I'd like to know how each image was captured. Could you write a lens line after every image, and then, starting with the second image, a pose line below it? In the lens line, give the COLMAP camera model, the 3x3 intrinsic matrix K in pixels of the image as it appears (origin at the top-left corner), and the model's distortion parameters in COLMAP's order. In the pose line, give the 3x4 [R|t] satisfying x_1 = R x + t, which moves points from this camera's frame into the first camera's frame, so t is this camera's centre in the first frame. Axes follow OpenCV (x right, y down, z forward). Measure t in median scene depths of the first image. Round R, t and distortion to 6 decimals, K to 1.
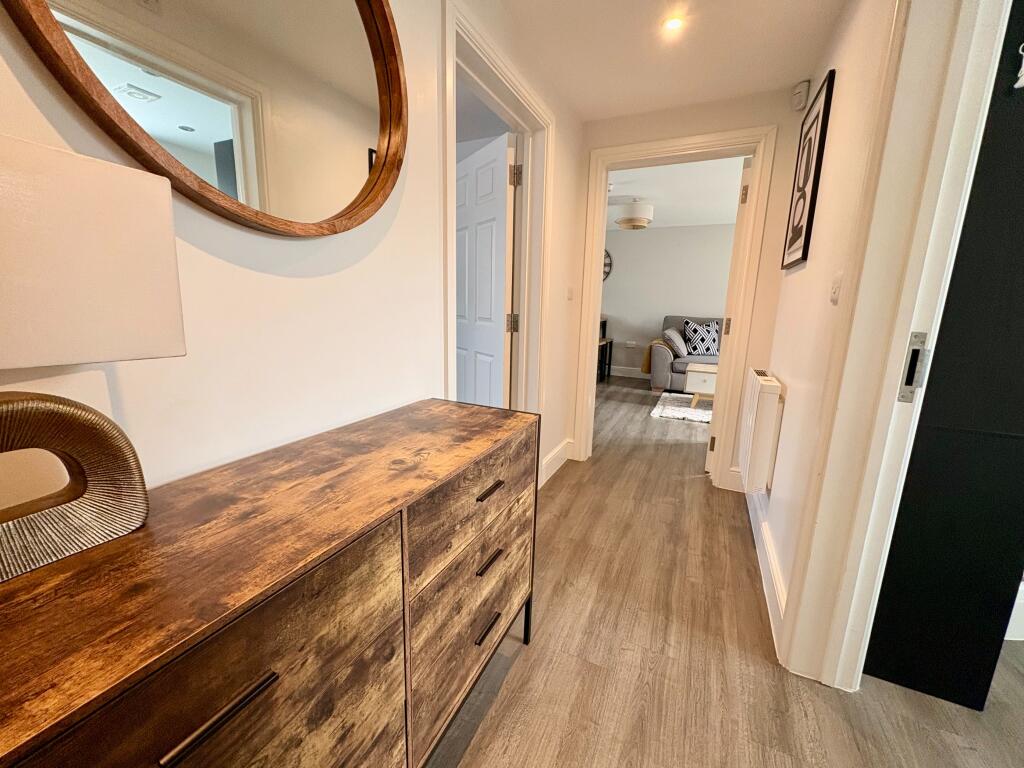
lens RADIAL K [[405.7, 0, 512.3], [0, 405.7, 381.7], [0, 0, 1]] dist [0.000097, 0.000062]
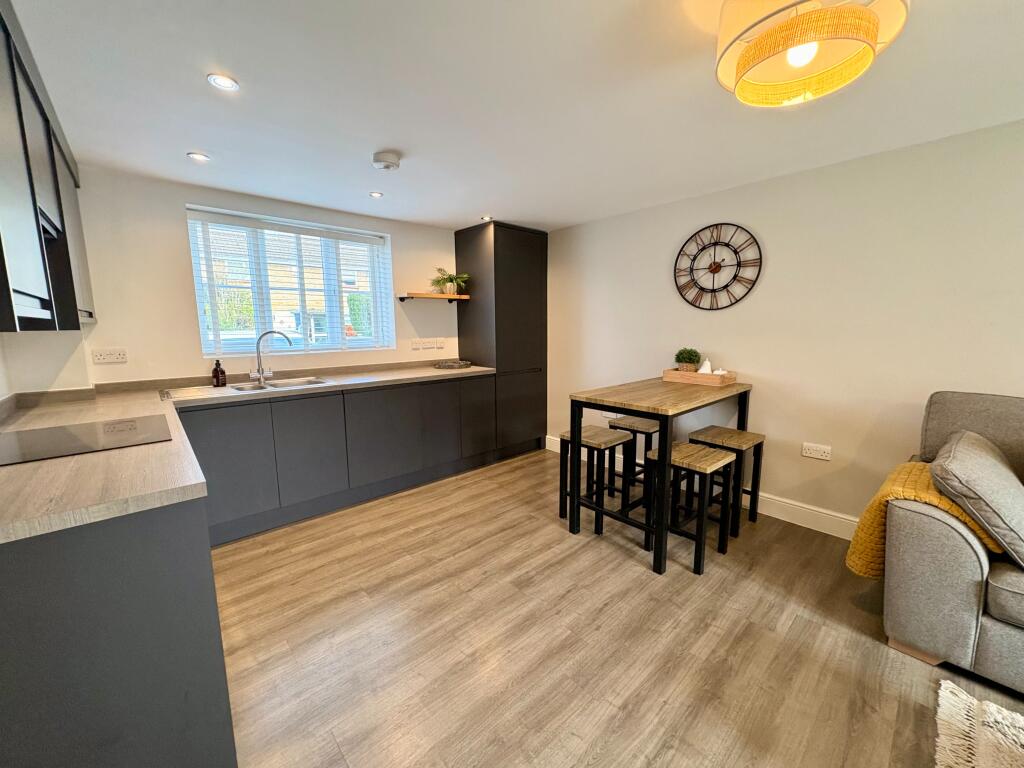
lens RADIAL K [[405.7, 0, 512.3], [0, 405.7, 381.7], [0, 0, 1]] dist [0.000097, 0.000062]
pose [[0.925409, 0.020112, -0.378436, 0.195631], [-0.041041, 0.998036, -0.047319, -0.154774], [0.376741, 0.059320, 0.924417, 0.606567]]
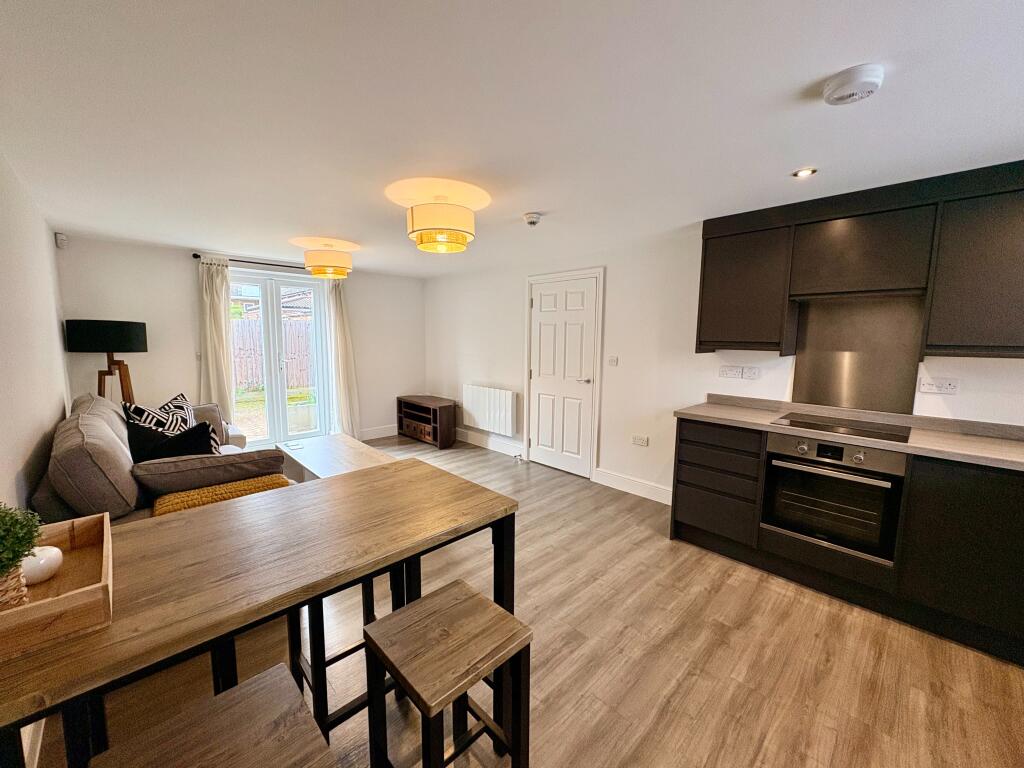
lens RADIAL K [[405.7, 0, 512.3], [0, 405.7, 381.7], [0, 0, 1]] dist [0.000097, 0.000062]
pose [[-0.938647, -0.073985, 0.336850, 0.006071], [0.032628, 0.953287, 0.300298, -0.309334], [-0.343332, 0.292864, -0.892386, 1.263196]]
